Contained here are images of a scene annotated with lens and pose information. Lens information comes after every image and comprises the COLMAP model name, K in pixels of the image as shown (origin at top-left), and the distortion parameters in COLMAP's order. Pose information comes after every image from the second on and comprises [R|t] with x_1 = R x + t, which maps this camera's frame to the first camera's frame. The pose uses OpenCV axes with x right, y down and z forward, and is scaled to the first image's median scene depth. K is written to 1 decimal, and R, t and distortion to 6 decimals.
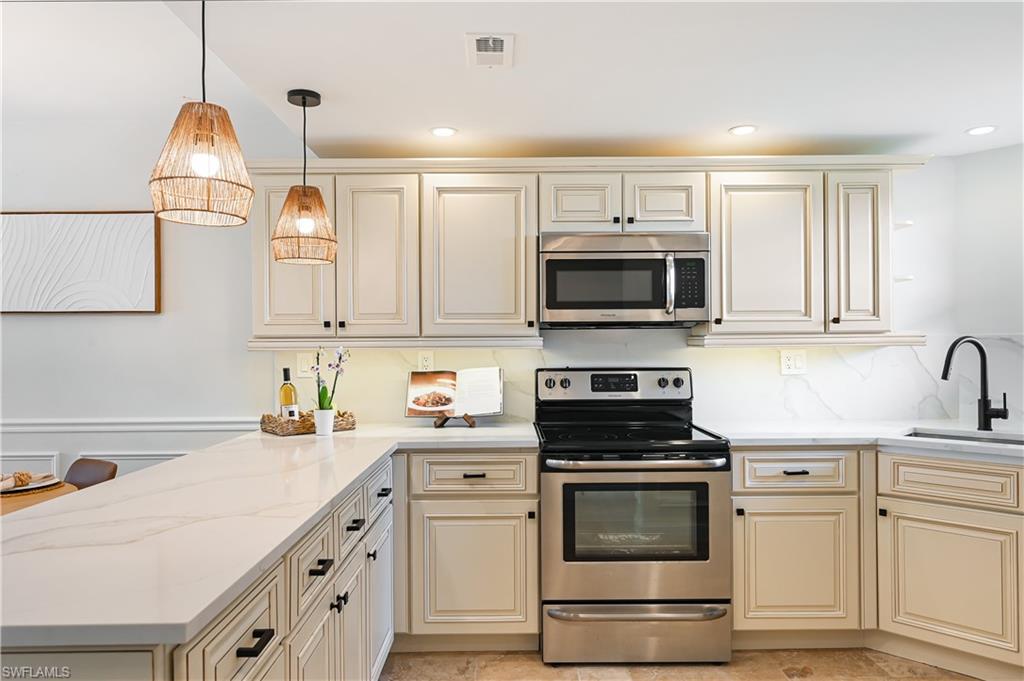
lens RADIAL K [[693.6, 0, 513.7], [0, 693.6, 341.9], [0, 0, 1]] dist [-0.005054, -0.000895]
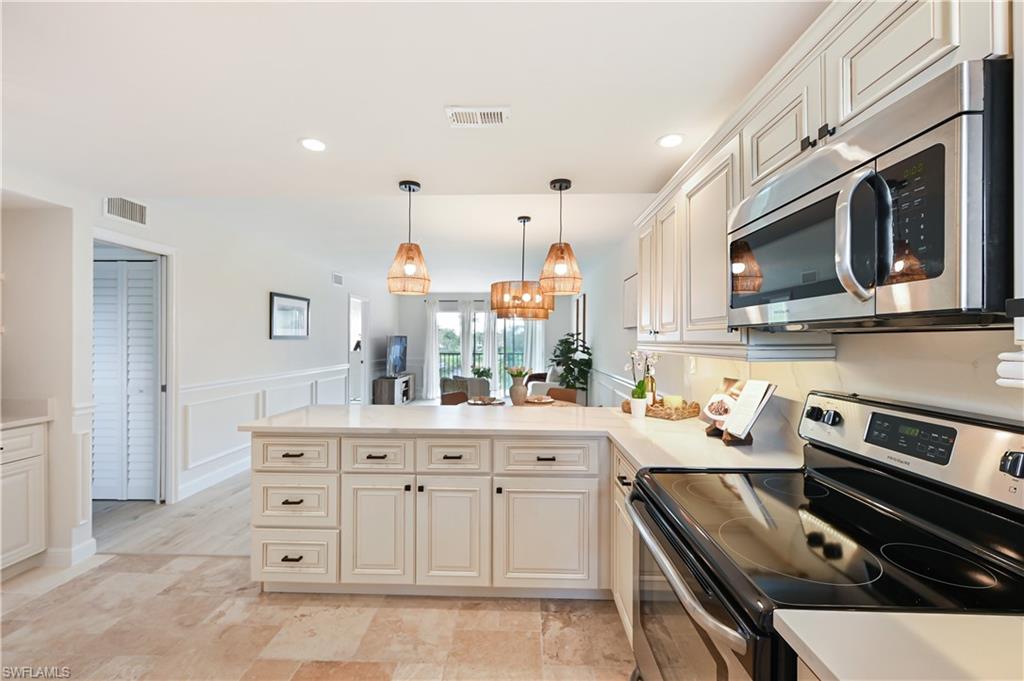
lens RADIAL K [[409.5, 0, 504.4], [0, 409.5, 338.6], [0, 0, 1]] dist [0.003614, -0.001493]
pose [[-0.047196, 0.003319, -0.998880, 0.498050], [0.004346, 0.999986, 0.003117, -0.017177], [0.998876, -0.004194, -0.047209, 0.766762]]
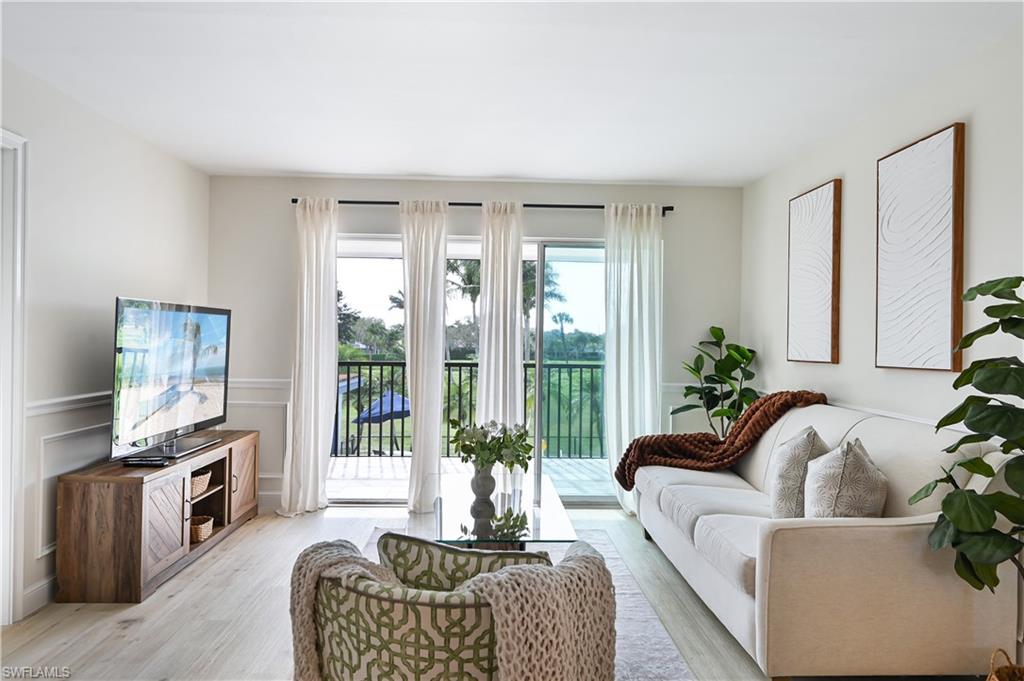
lens RADIAL K [[630.9, 0, 510.8], [0, 630.9, 337.1], [0, 0, 1]] dist [0.004071, -0.003441]
pose [[0.036036, 0.005556, -0.999335, -1.049104], [-0.010962, 0.999927, 0.005164, 0.021200], [0.999290, 0.010769, 0.036094, 0.487617]]
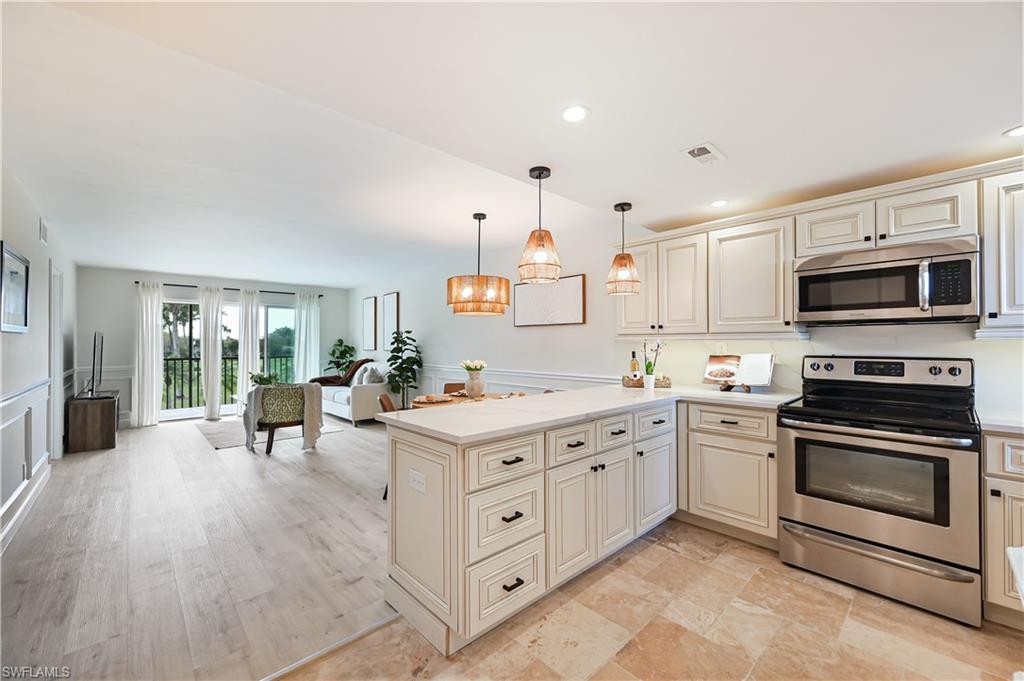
lens RADIAL K [[409.5, 0, 508.7], [0, 409.5, 340.5], [0, 0, 1]] dist [0.003614, -0.001493]
pose [[0.673475, -0.000209, -0.739210, 0.259711], [0.000678, 1.000000, 0.000335, 0.008484], [0.739210, -0.000727, 0.673475, 0.016290]]
